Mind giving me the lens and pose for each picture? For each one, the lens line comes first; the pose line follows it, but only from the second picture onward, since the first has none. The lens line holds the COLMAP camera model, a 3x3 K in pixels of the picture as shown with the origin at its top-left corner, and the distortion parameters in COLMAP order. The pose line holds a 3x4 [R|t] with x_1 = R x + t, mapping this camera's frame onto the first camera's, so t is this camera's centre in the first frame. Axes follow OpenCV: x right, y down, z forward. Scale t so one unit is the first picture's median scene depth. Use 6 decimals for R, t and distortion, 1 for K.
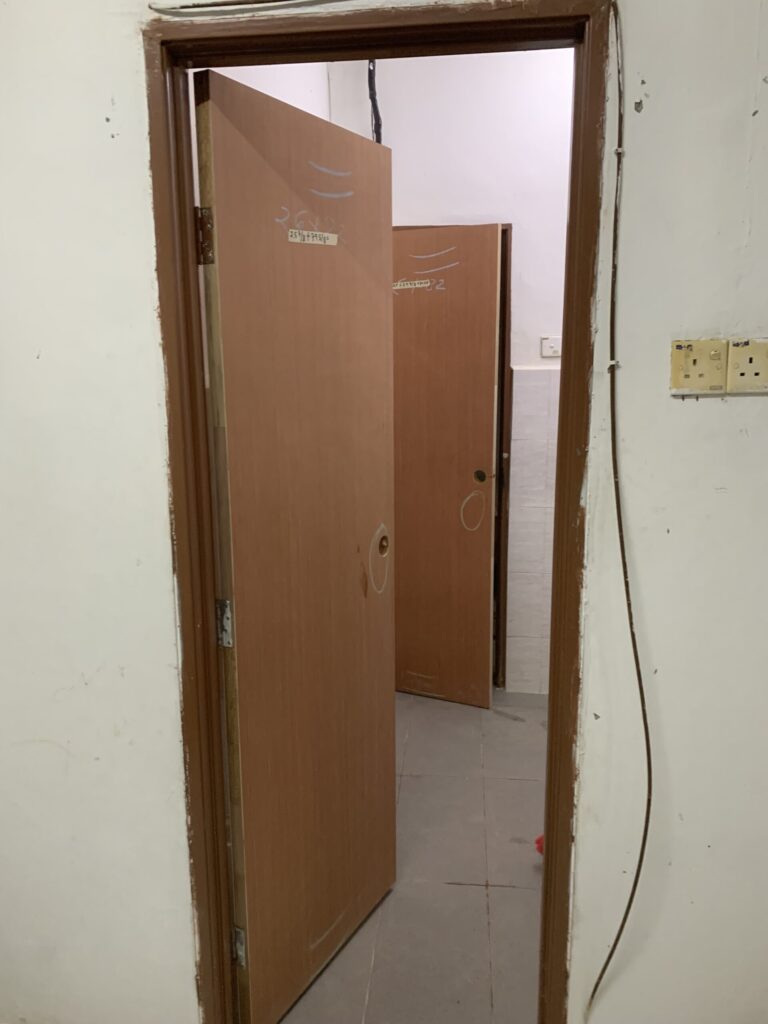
lens RADIAL K [[801.5, 0, 383.5], [0, 801.5, 512.4], [0, 0, 1]] dist [-0.000478, 0.007725]
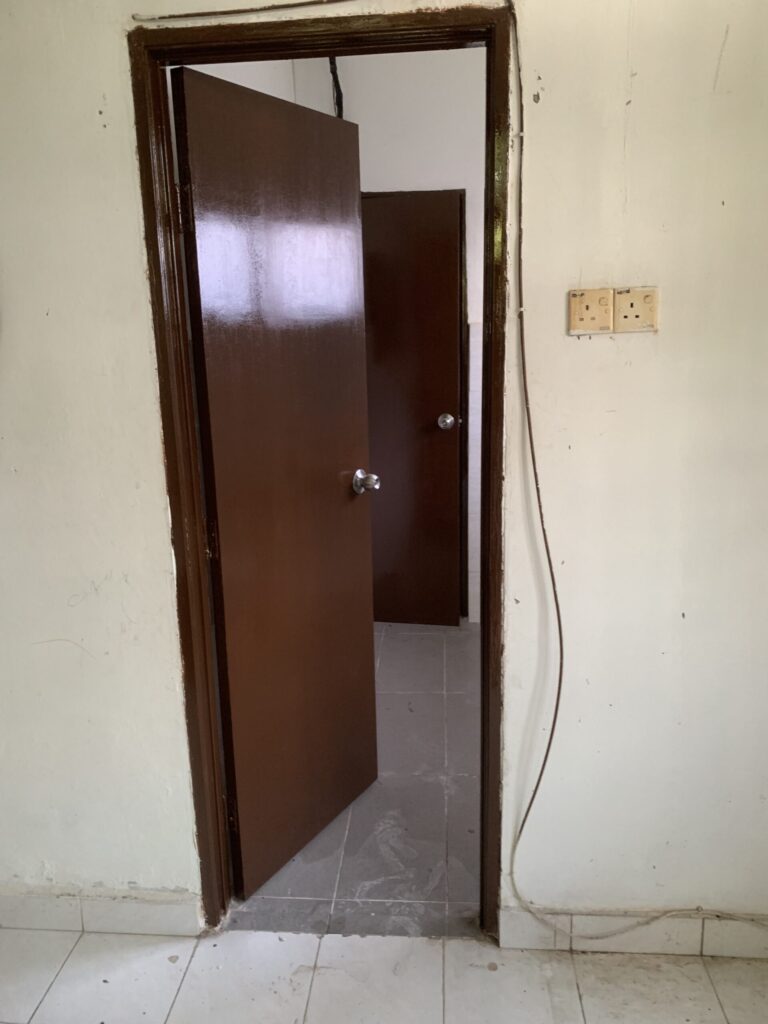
lens RADIAL K [[801.5, 0, 383.7], [0, 801.5, 511.7], [0, 0, 1]] dist [-0.000478, 0.007725]
pose [[0.999512, -0.022985, 0.021133, 0.039852], [0.022114, 0.998932, 0.040563, 0.065954], [-0.022043, -0.040076, 0.998953, -0.226019]]
